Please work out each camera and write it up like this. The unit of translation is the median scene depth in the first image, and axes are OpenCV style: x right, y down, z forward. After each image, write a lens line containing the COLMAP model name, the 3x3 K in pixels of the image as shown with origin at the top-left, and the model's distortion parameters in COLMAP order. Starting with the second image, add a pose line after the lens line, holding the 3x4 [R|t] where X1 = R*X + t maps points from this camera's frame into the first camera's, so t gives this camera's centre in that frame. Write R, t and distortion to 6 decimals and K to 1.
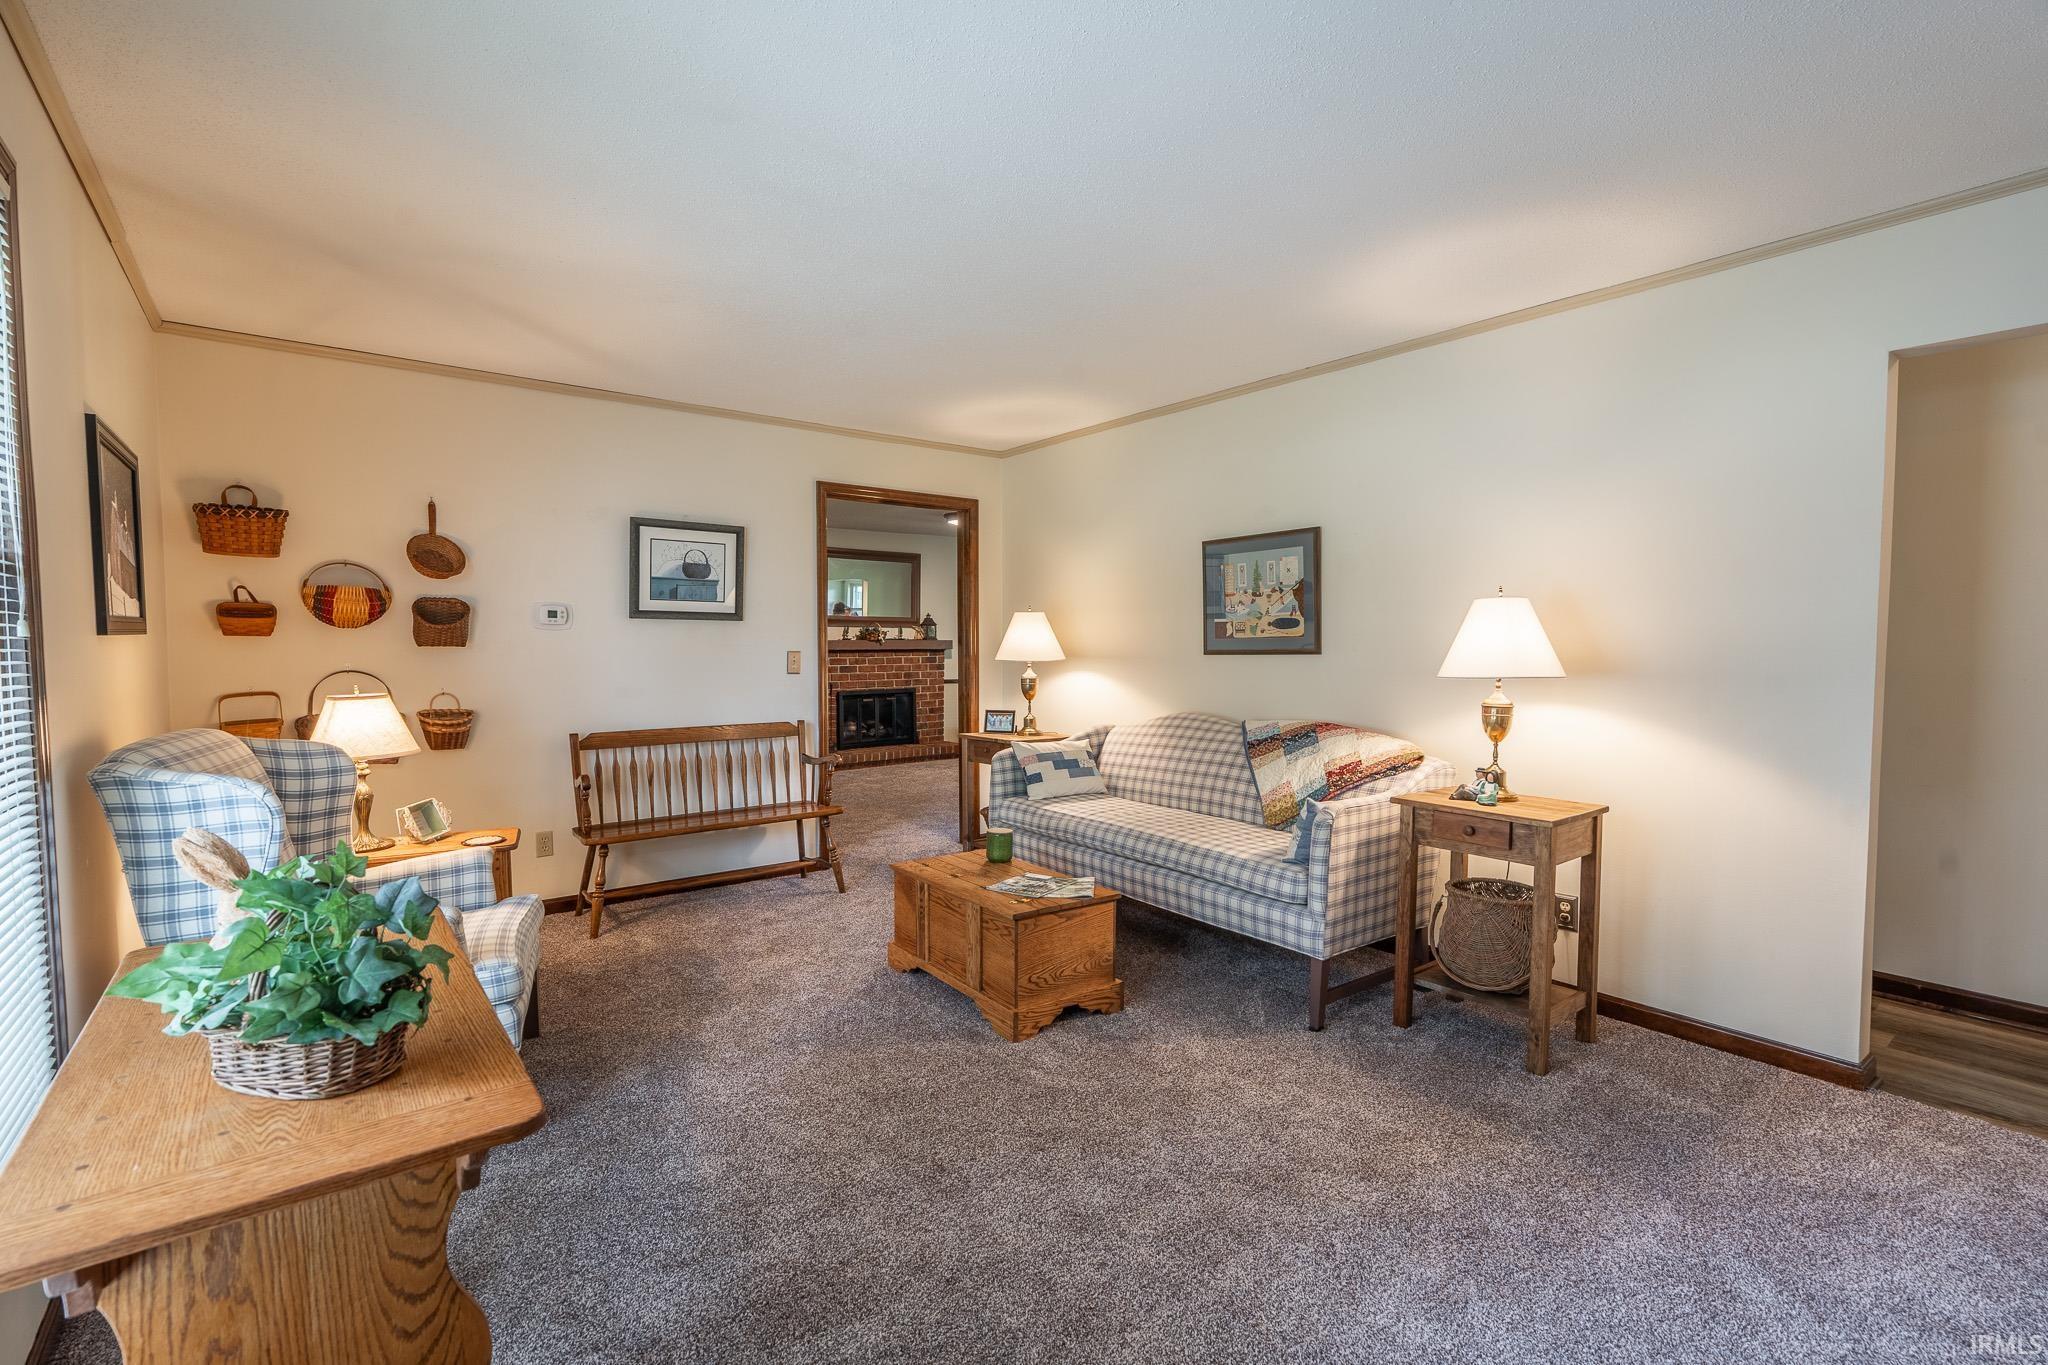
lens RADIAL K [[920.9, 0, 1027.1], [0, 920.9, 682.7], [0, 0, 1]] dist [-0.006854, 0.002702]
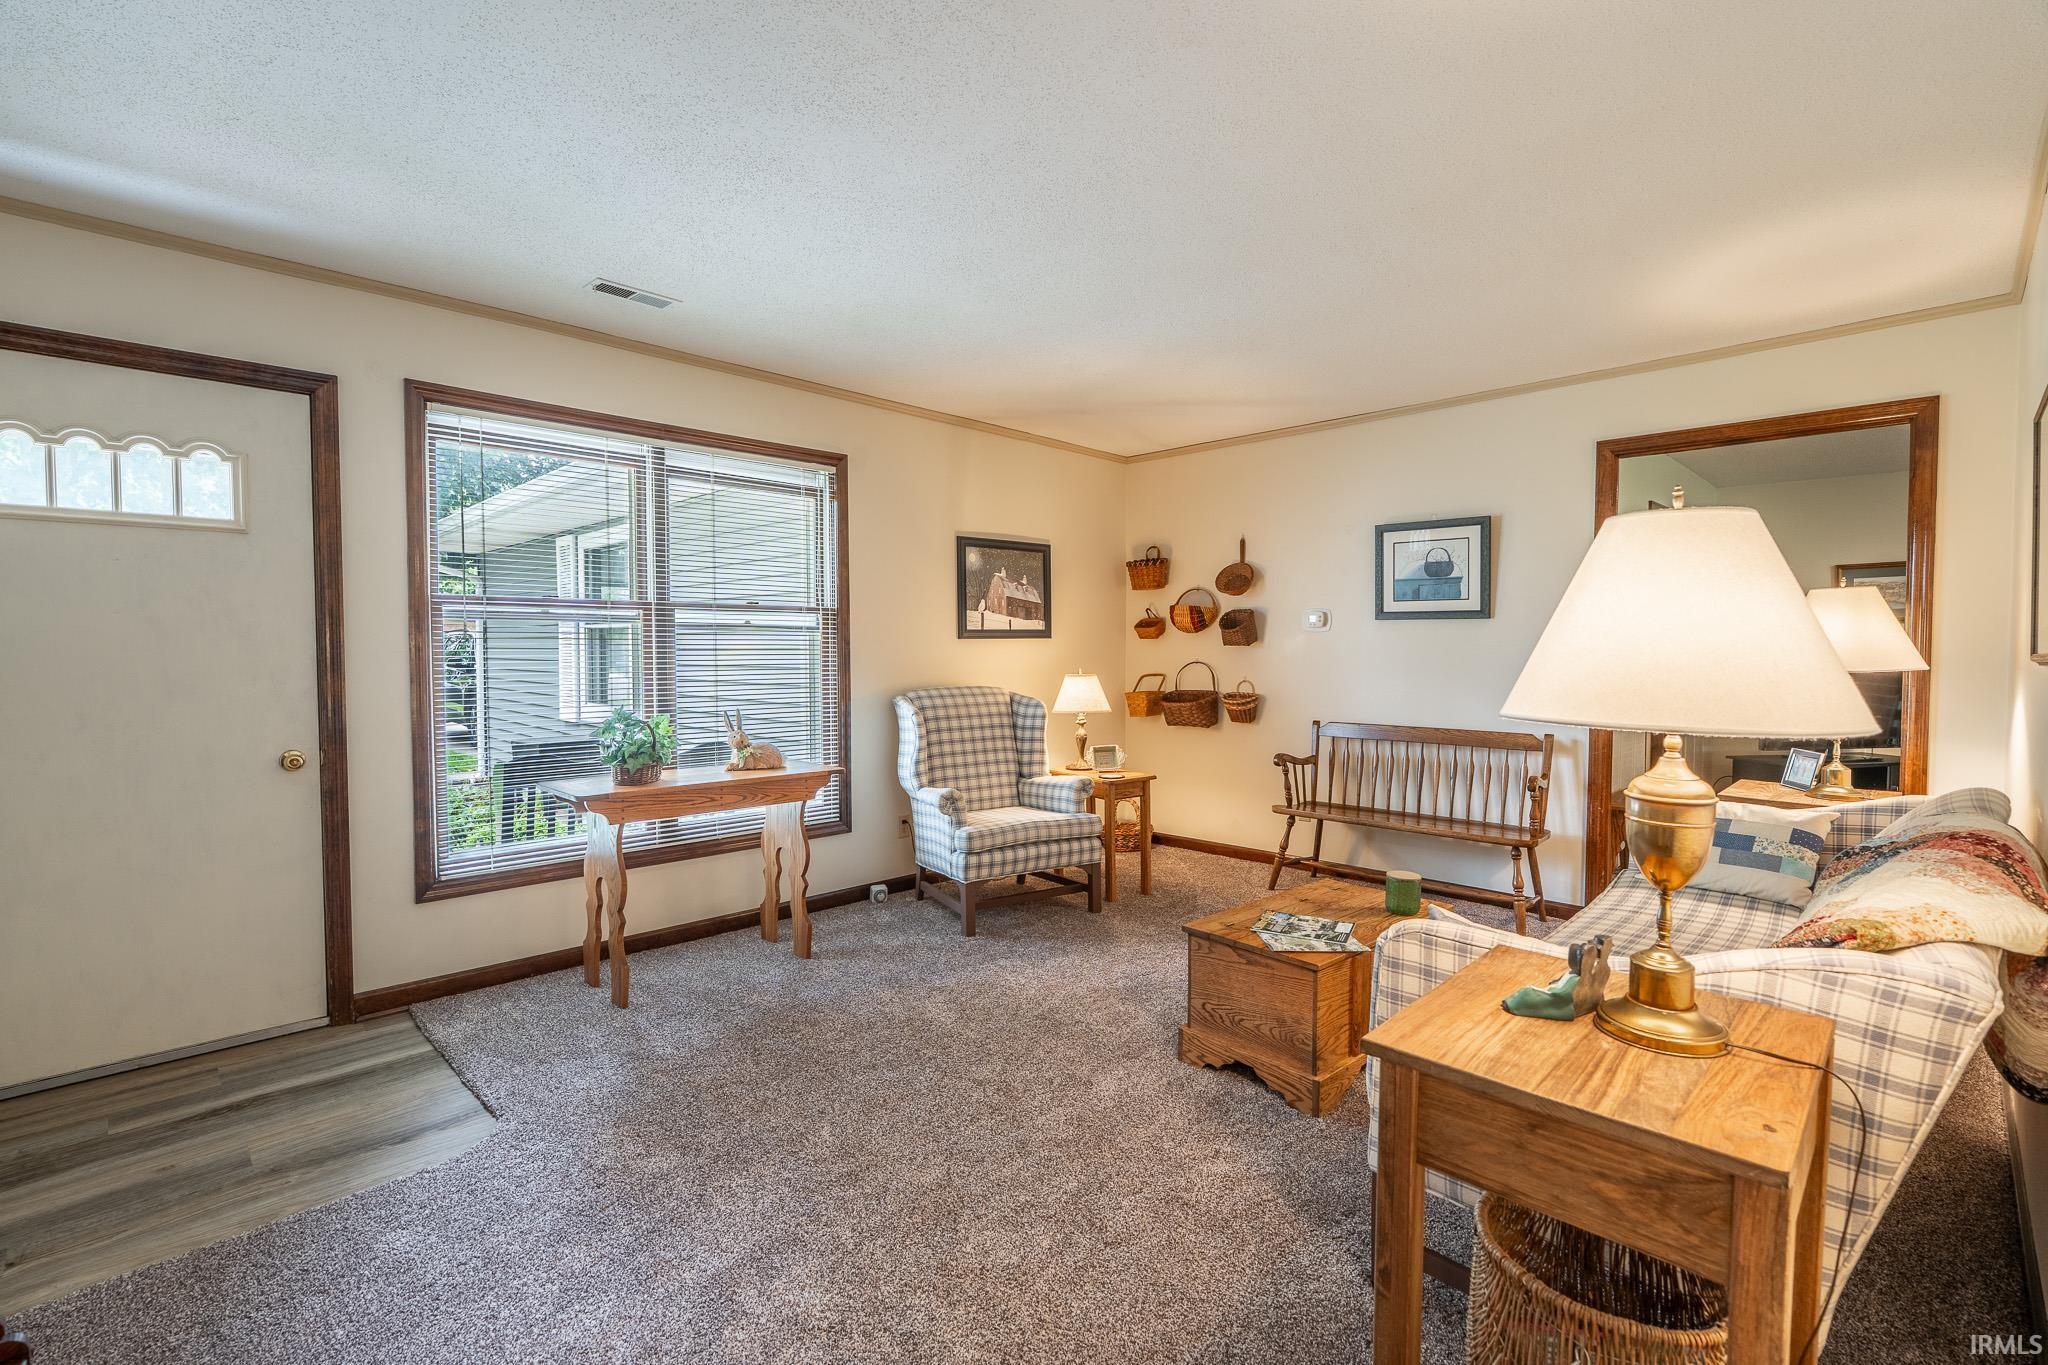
lens RADIAL K [[920.9, 0, 1030.7], [0, 920.9, 683.3], [0, 0, 1]] dist [-0.006854, 0.002702]
pose [[0.125155, 0.041064, -0.991287, 0.589323], [-0.042338, 0.998454, 0.036016, -0.017706], [0.991233, 0.037461, 0.126700, 0.467477]]
